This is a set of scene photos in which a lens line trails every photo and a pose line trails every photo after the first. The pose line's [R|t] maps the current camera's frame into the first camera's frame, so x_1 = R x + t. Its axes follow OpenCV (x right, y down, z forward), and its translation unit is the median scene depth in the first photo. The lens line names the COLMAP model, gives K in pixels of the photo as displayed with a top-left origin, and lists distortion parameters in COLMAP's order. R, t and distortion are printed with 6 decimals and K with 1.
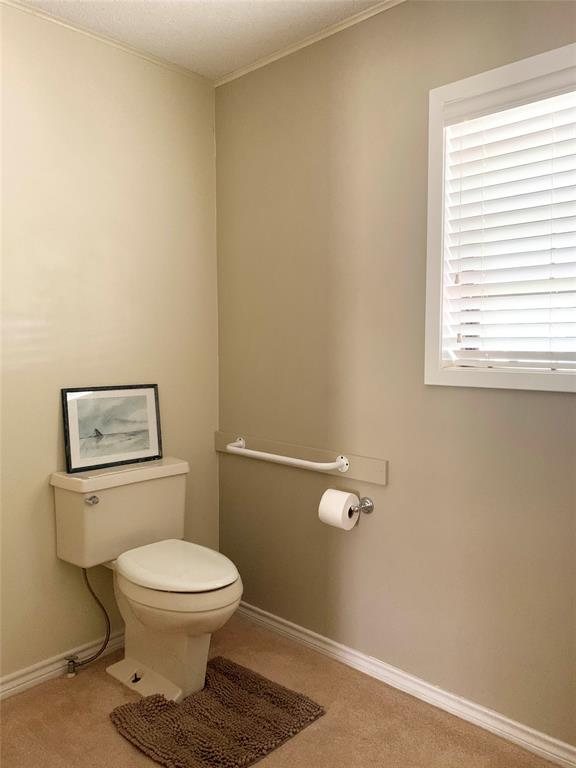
lens RADIAL K [[579.8, 0, 288.1], [0, 579.8, 384.6], [0, 0, 1]] dist [0.049326, 0.004981]
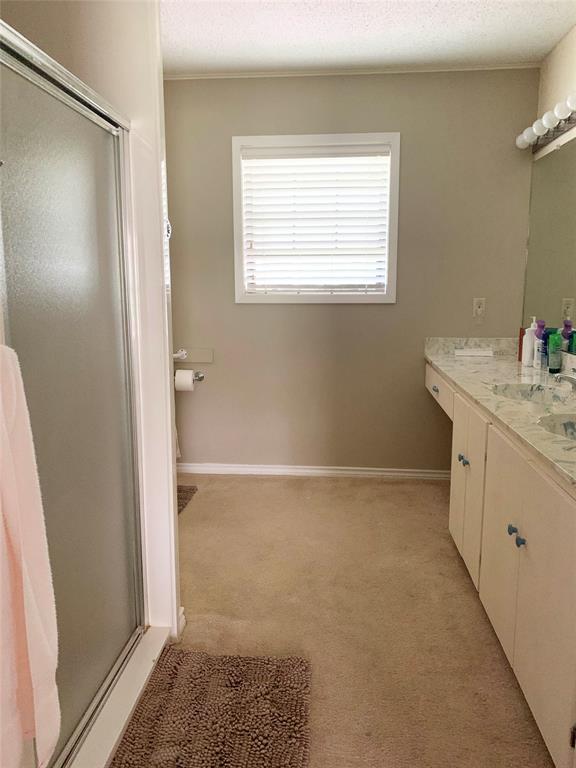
lens RADIAL K [[579.8, 0, 289.2], [0, 579.8, 382.7], [0, 0, 1]] dist [0.049326, 0.004981]
pose [[0.765893, -0.108379, 0.633768, -0.825311], [0.036764, 0.991460, 0.125119, 0.025557], [-0.641917, -0.072528, 0.763337, -0.515977]]
